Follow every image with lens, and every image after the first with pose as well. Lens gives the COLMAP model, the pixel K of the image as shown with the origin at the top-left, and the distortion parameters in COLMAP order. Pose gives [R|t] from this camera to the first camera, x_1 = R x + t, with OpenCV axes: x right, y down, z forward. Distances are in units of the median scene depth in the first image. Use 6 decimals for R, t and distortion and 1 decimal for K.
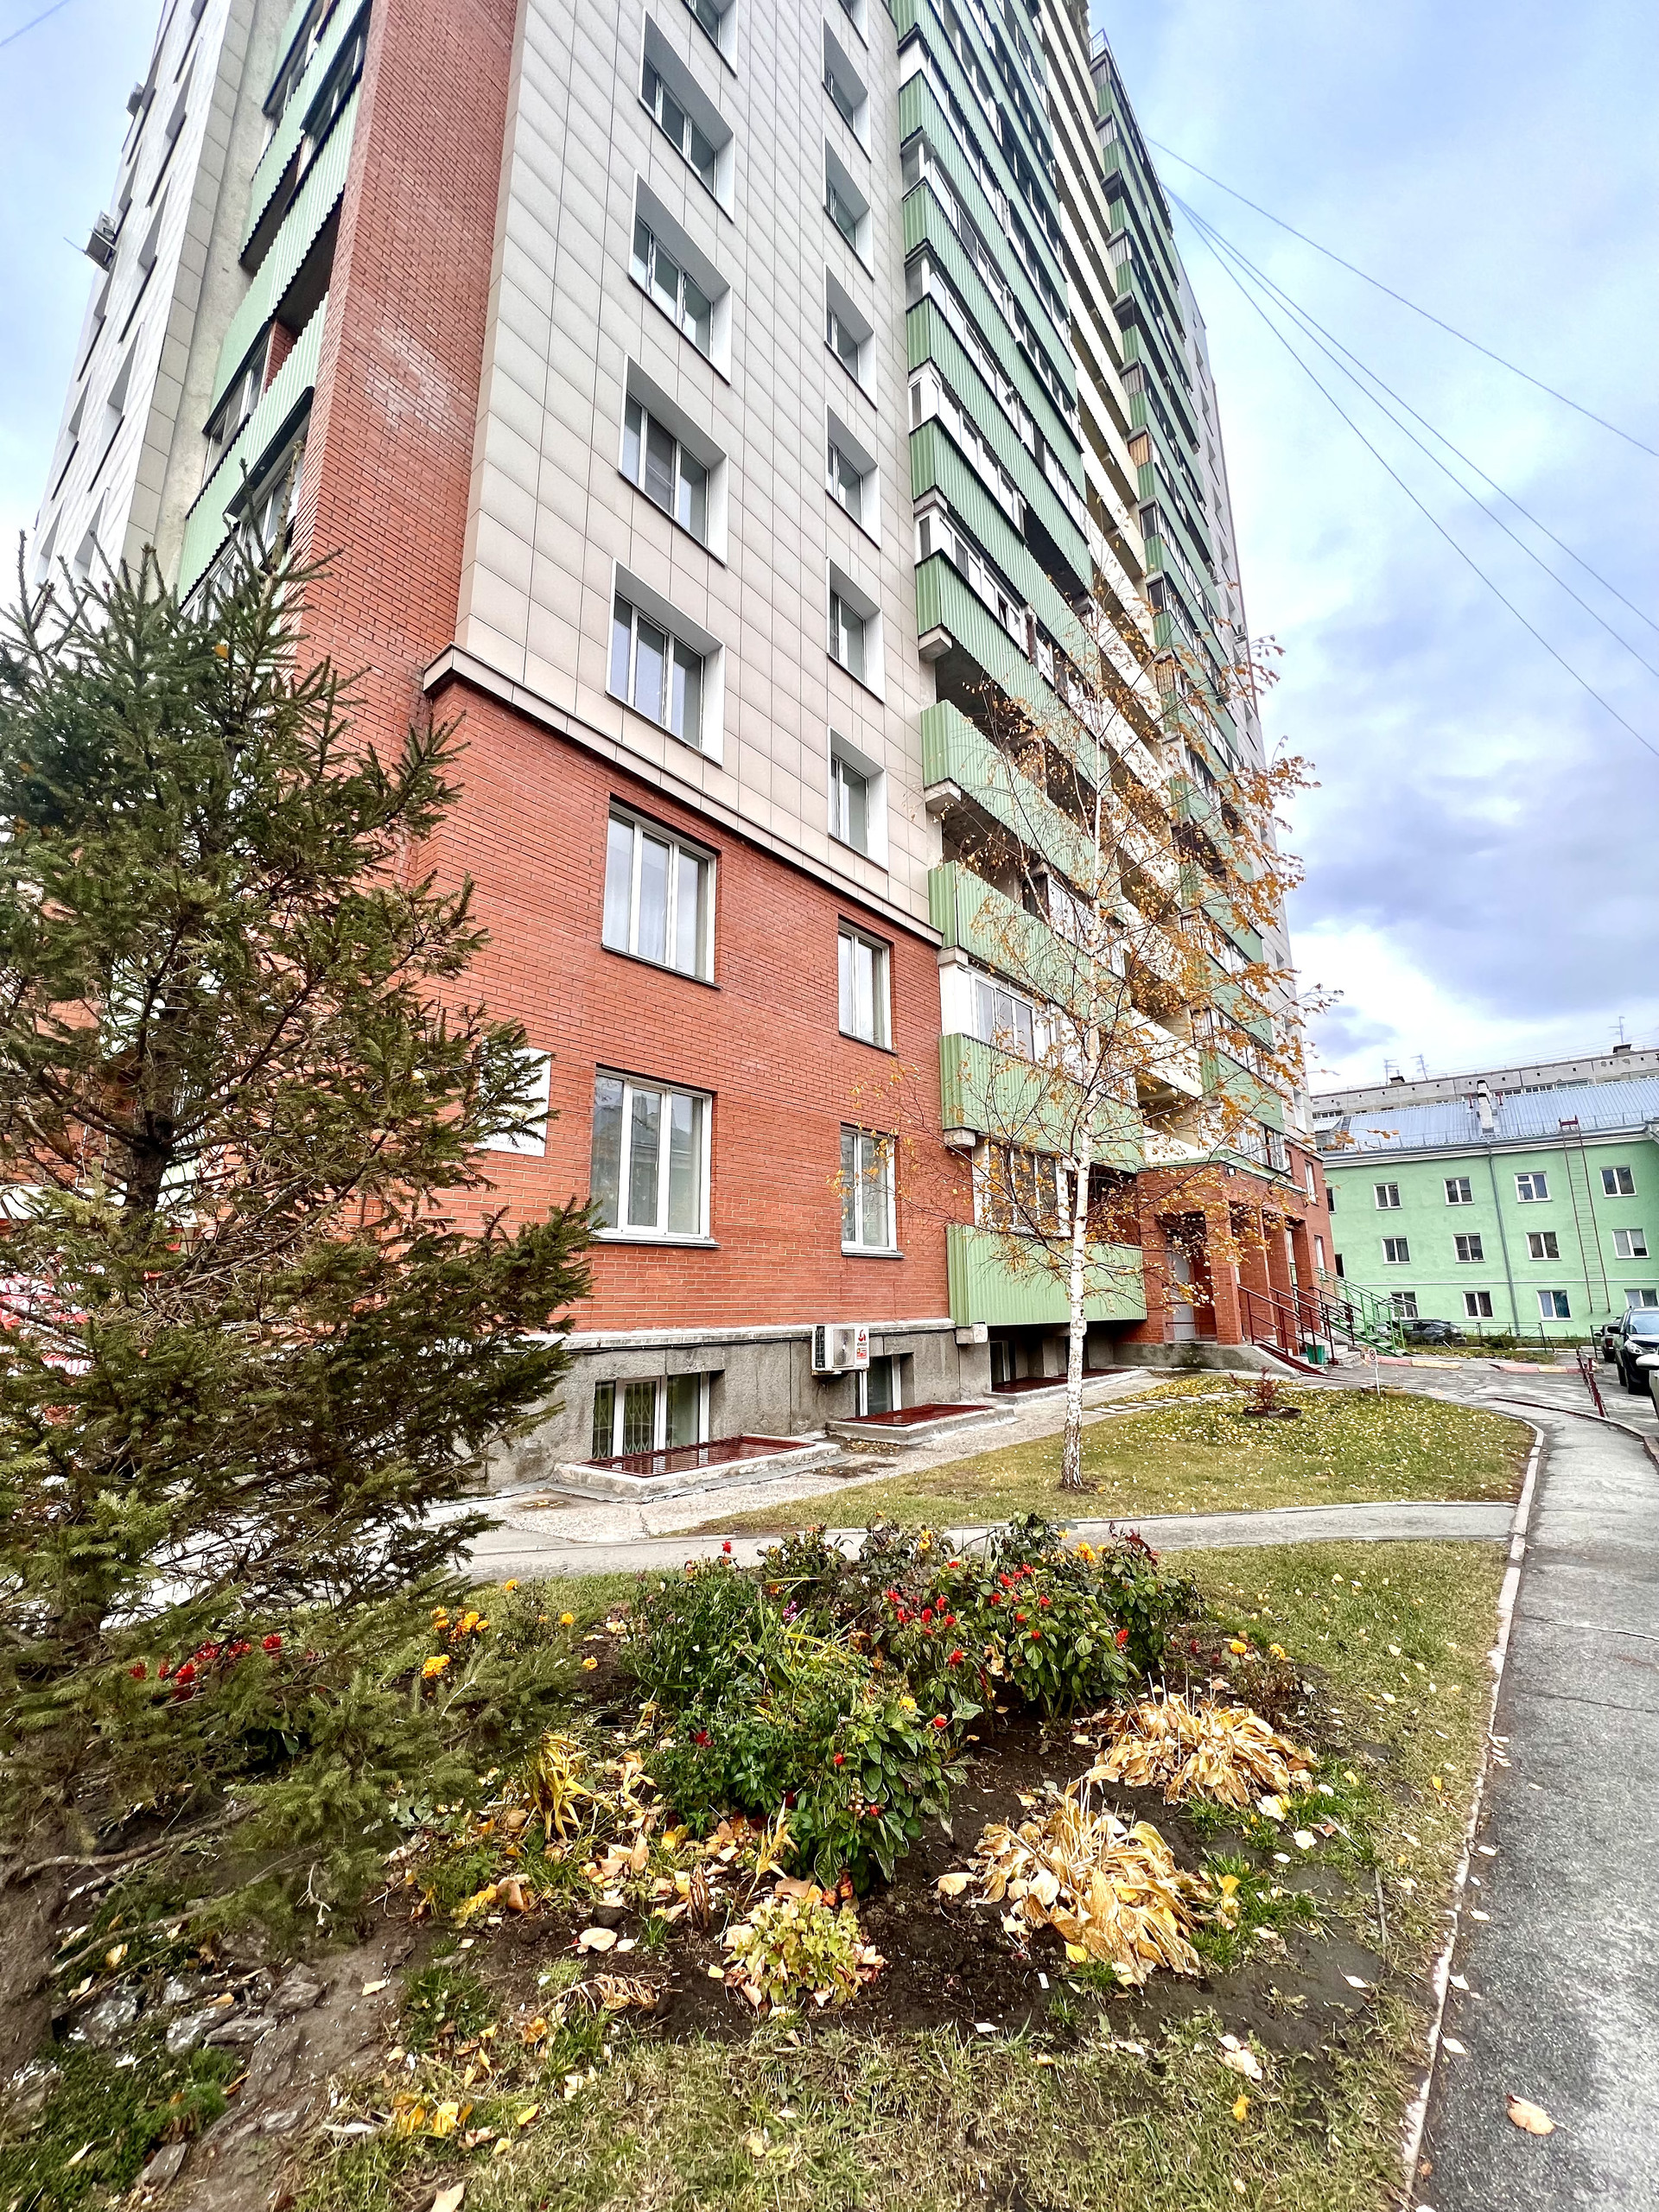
lens RADIAL K [[878.4, 0, 826.6], [0, 878.4, 1103.6], [0, 0, 1]] dist [-0.018643, 0.000045]
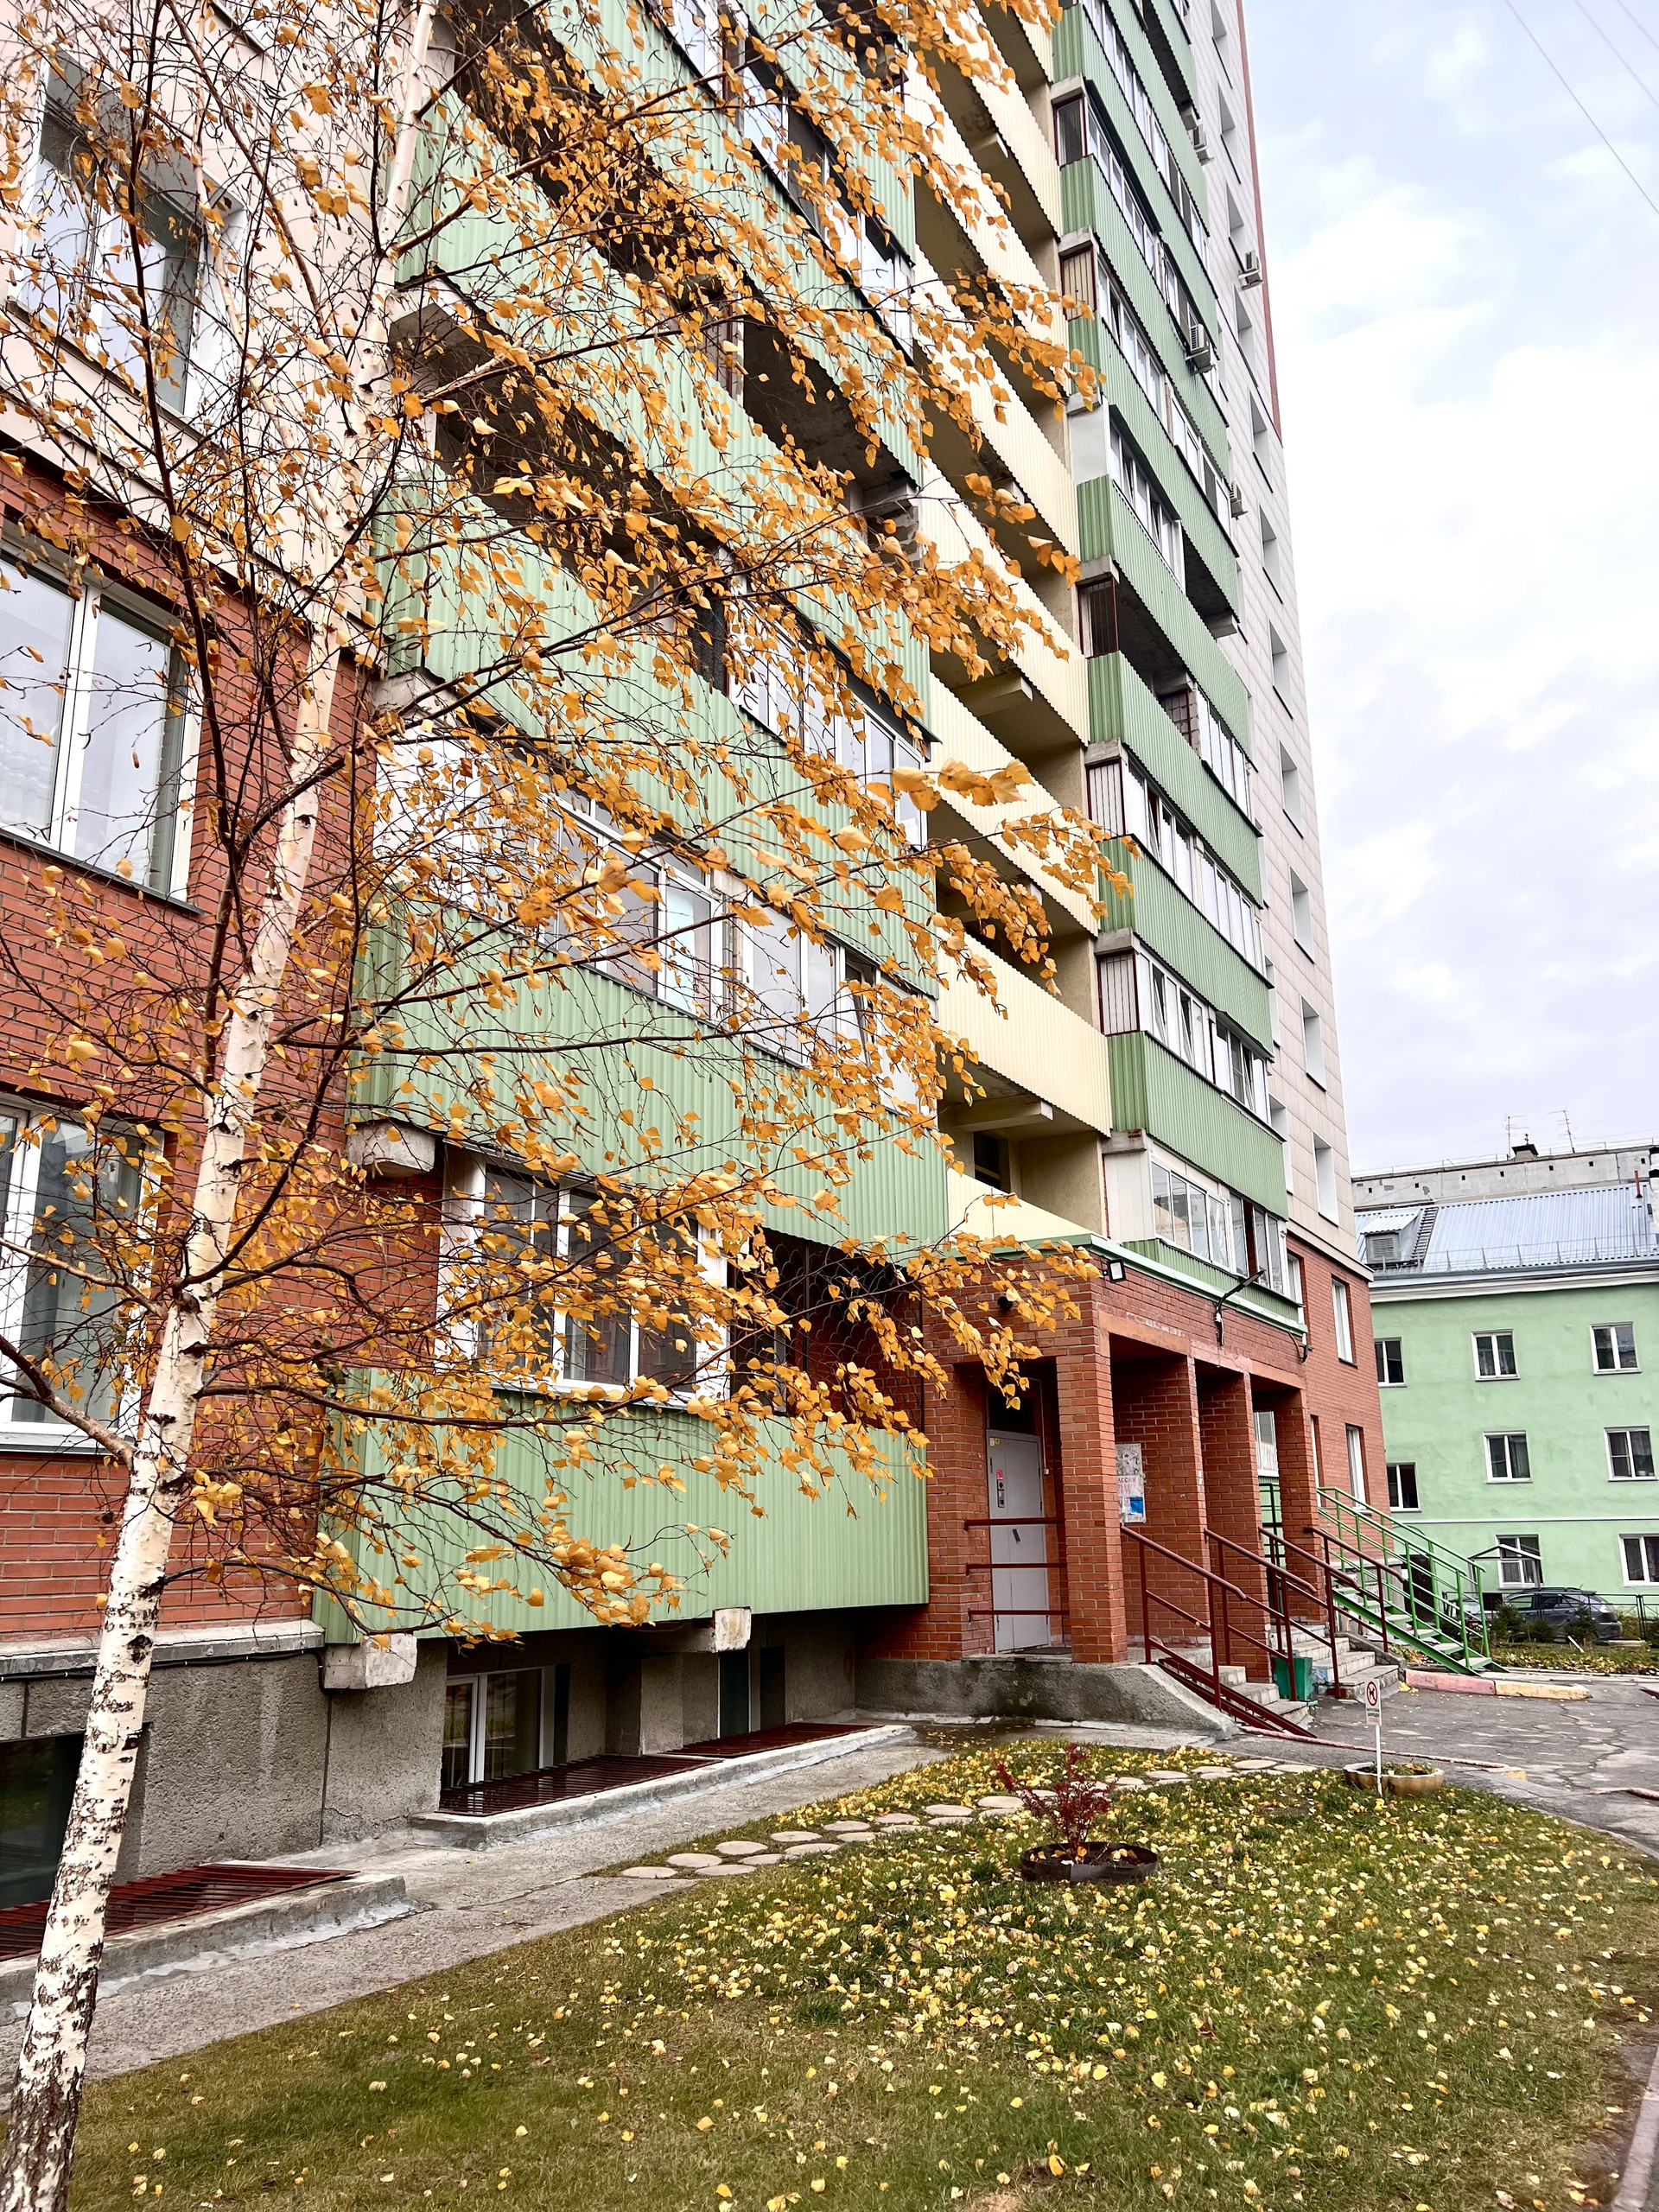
lens RADIAL K [[1680.2, 0, 833.9], [0, 1680.2, 1105.3], [0, 0, 1]] dist [0.009649, -0.006571]
pose [[0.981912, 0.039942, 0.185075, 0.101981], [-0.032556, 0.998554, -0.042776, 0.022481], [-0.186516, 0.035977, 0.981793, 0.113236]]
